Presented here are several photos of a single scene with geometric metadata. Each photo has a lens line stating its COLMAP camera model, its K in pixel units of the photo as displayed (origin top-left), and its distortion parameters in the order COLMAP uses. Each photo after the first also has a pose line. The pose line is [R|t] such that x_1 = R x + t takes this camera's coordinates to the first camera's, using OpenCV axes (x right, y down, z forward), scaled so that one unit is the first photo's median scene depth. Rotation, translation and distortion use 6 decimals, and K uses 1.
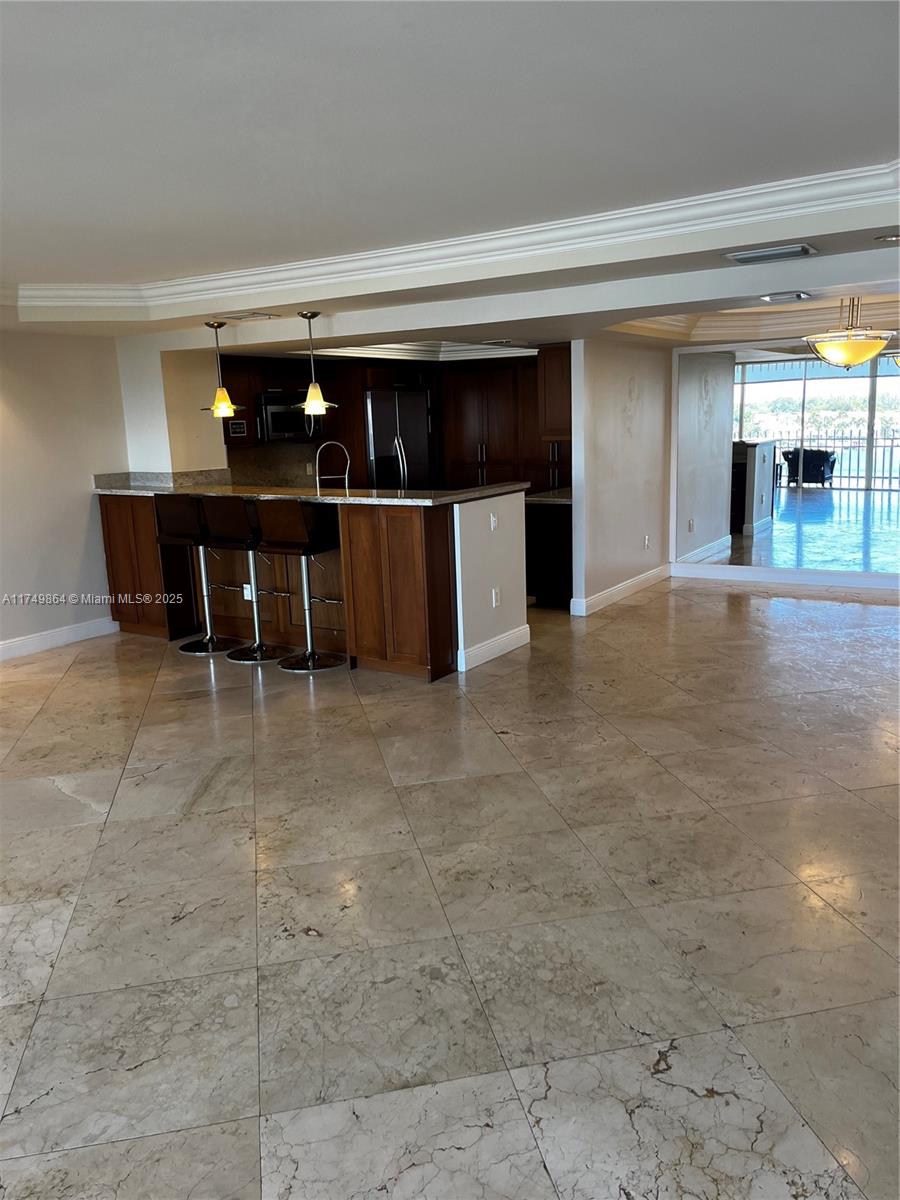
lens RADIAL K [[914.5, 0, 444.0], [0, 914.5, 598.6], [0, 0, 1]] dist [0.022600, -0.005158]
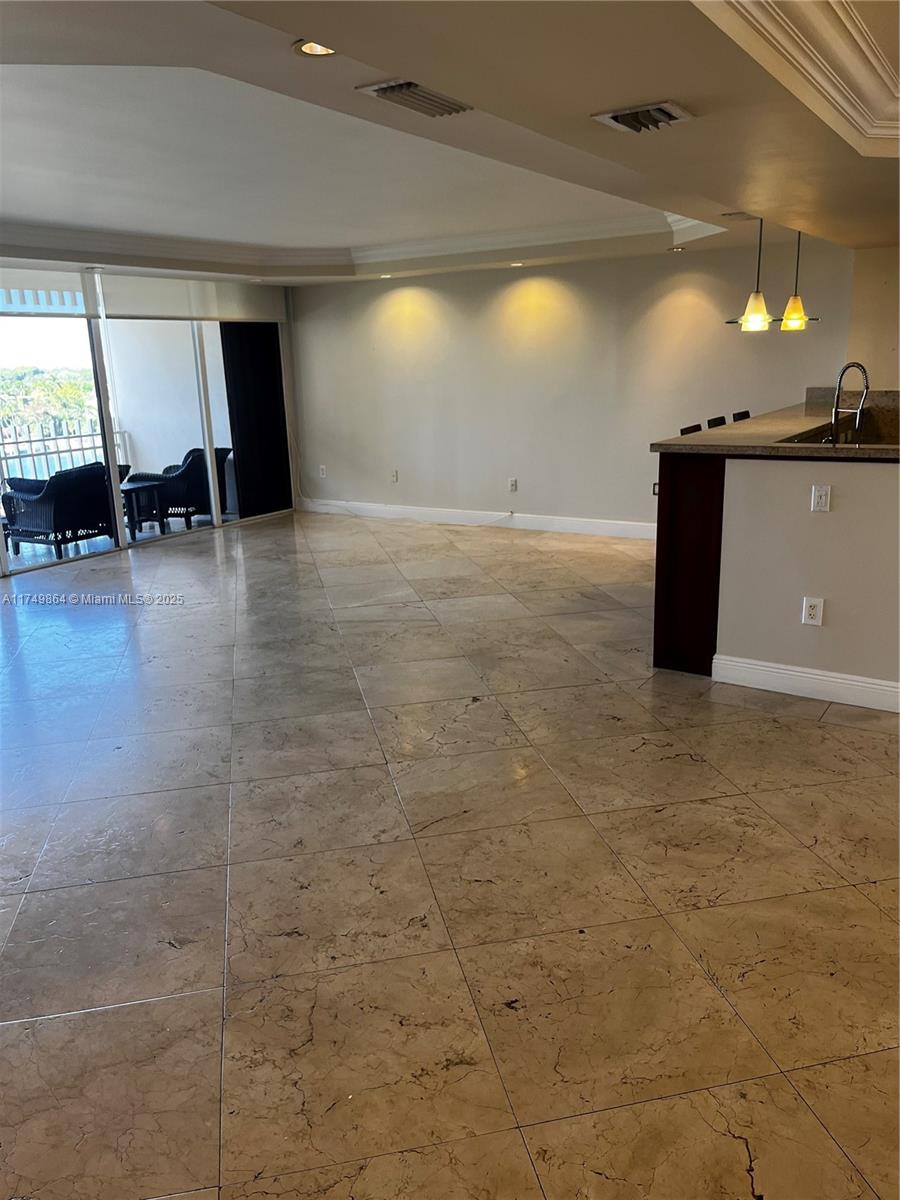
lens RADIAL K [[902.9, 0, 450.0], [0, 902.9, 600.0], [0, 0, 1]] dist [0.033300, -0.006733]
pose [[0.006209, 0.293381, -0.955975, 0.933555], [-0.167893, 0.942729, 0.288225, -0.212389], [0.985786, 0.158712, 0.055110, 0.936528]]
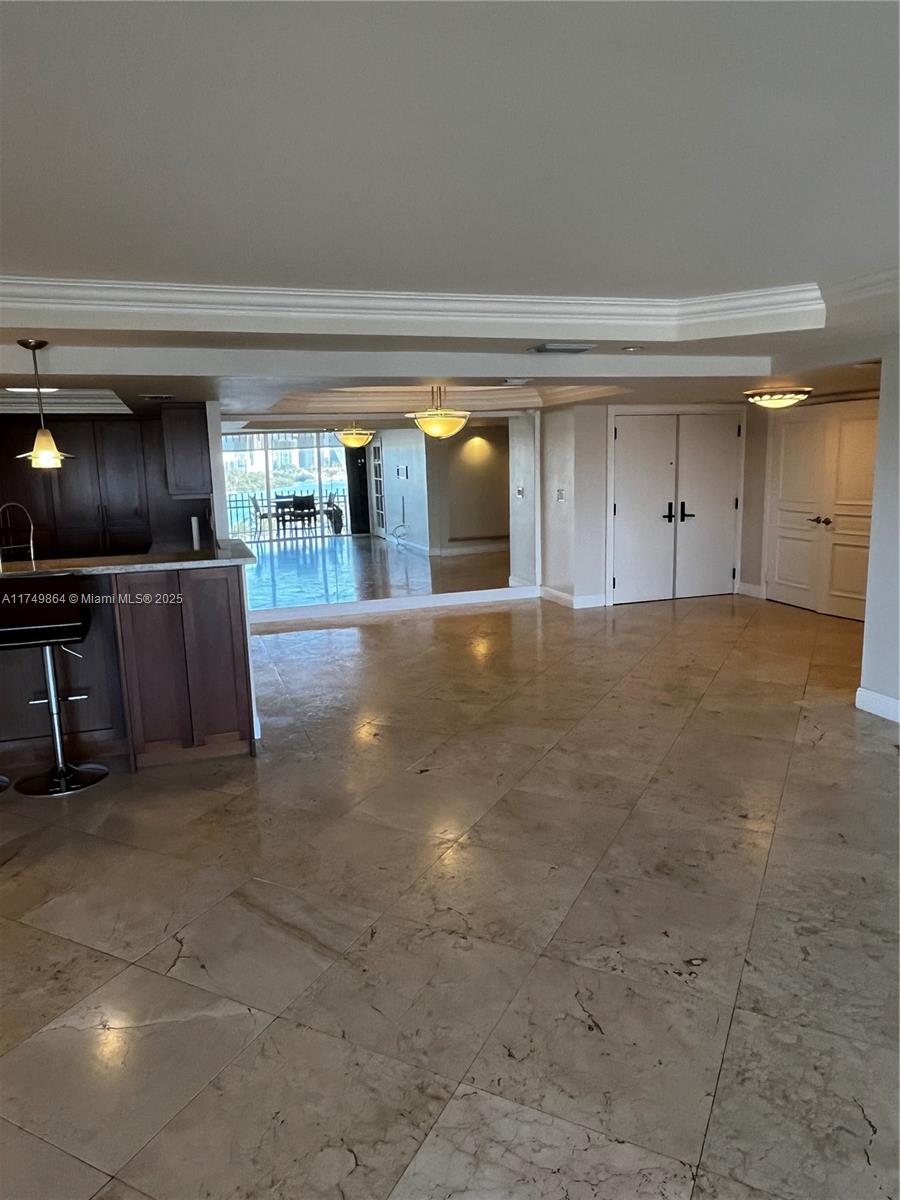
lens RADIAL K [[806.0, 0, 450.0], [0, 806.0, 600.0], [0, 0, 1]] dist [0.000428, 0.000516]
pose [[0.625791, -0.113514, 0.771686, -0.617168], [0.159281, 0.987103, 0.016034, -0.055952], [-0.763554, 0.112881, 0.635801, 0.387634]]
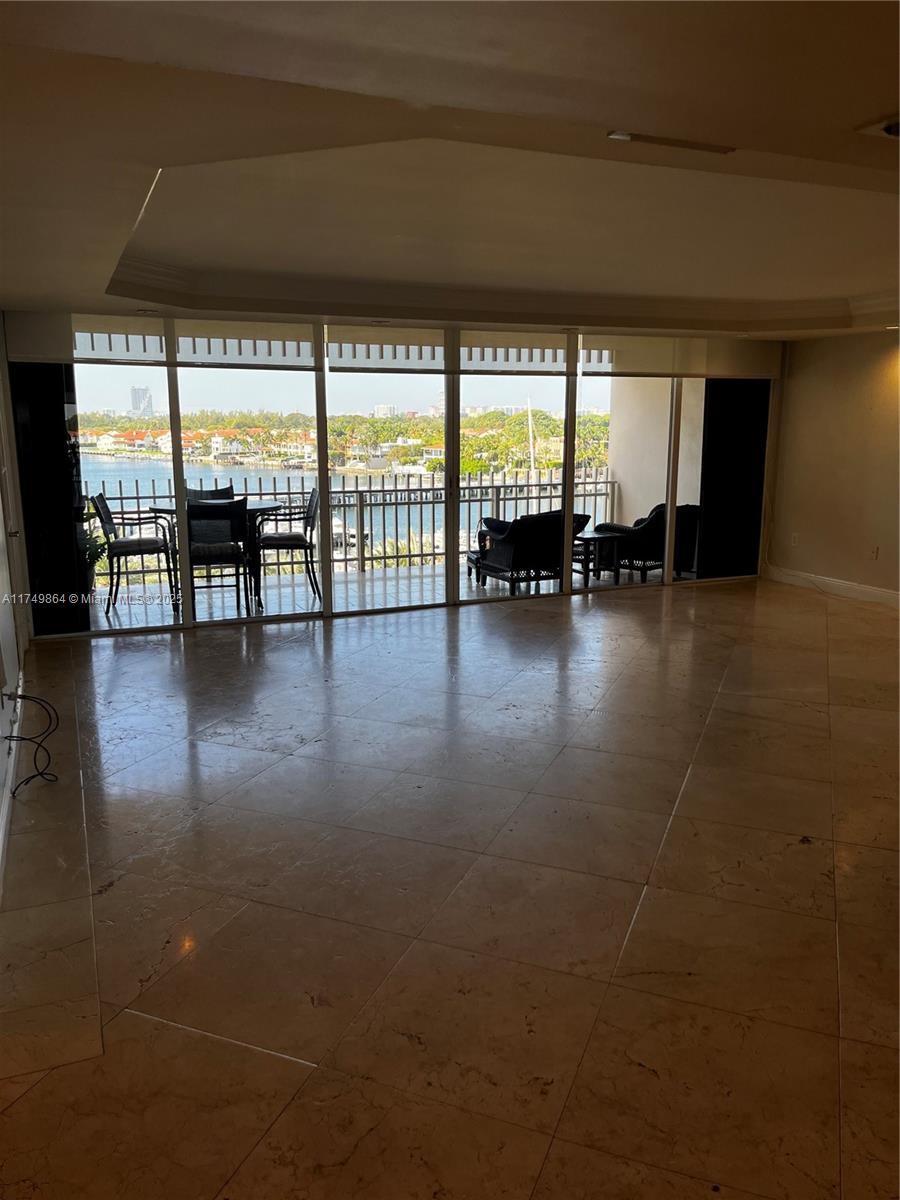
lens RADIAL K [[903.0, 0, 450.0], [0, 903.0, 600.0], [0, 0, 1]] dist [0.032806, -0.003029]
pose [[-0.558861, 0.199782, -0.804837, 0.816112], [-0.143881, 0.932466, 0.331370, -0.251381], [0.816684, 0.300990, -0.492374, 1.103343]]
